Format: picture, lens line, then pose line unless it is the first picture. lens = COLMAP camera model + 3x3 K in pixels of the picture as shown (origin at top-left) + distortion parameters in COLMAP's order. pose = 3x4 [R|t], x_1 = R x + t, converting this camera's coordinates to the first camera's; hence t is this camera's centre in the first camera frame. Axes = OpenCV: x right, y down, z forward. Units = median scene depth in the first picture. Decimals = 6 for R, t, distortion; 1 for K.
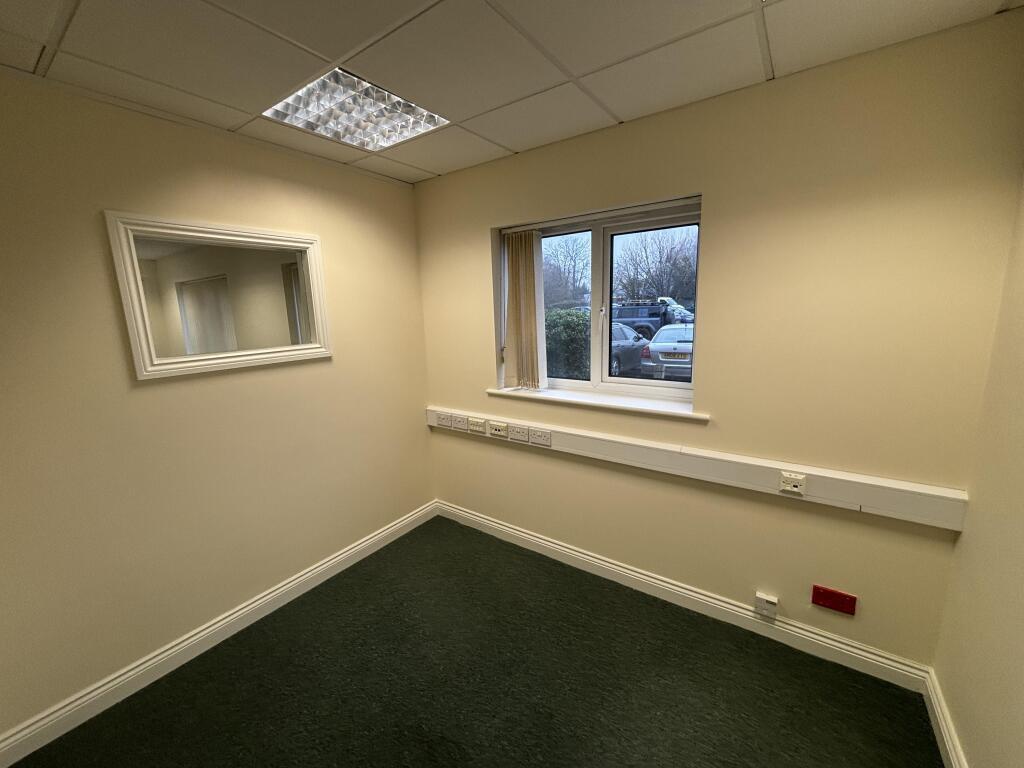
lens RADIAL K [[414.0, 0, 503.9], [0, 414.0, 380.7], [0, 0, 1]] dist [0.004054, -0.000914]
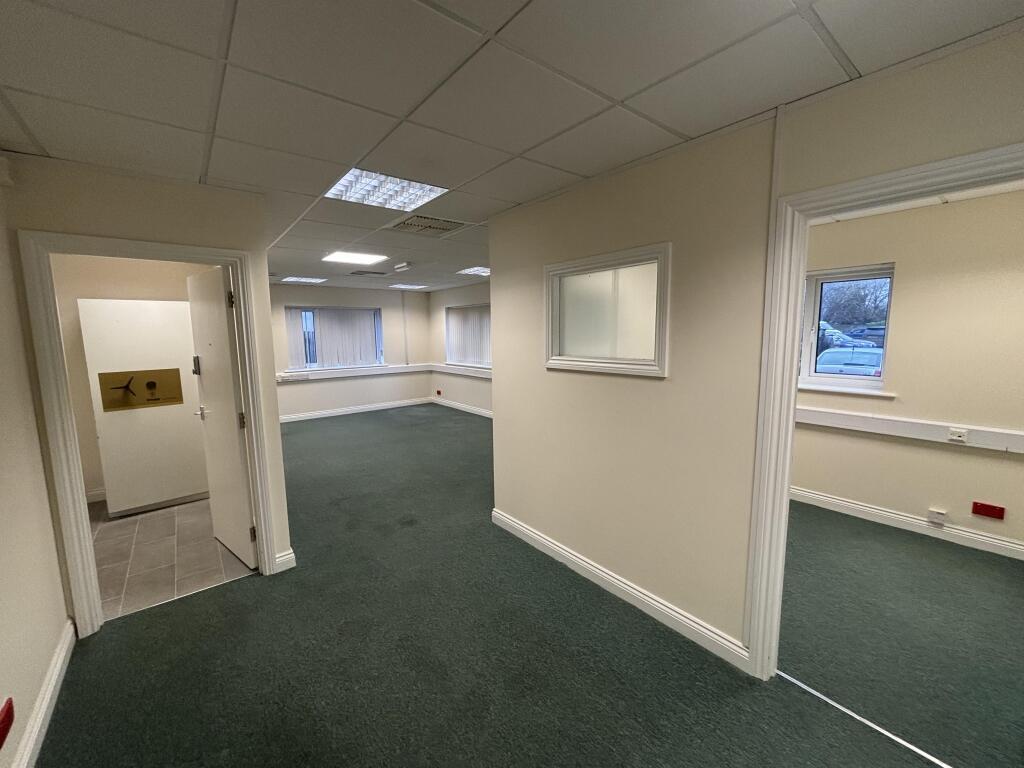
lens RADIAL K [[414.0, 0, 514.3], [0, 414.0, 381.4], [0, 0, 1]] dist [0.004054, -0.000914]
pose [[0.966748, 0.049230, -0.250948, -0.537226], [-0.061034, 0.997355, -0.039470, 0.189470], [0.248341, 0.053473, 0.967196, -0.932845]]
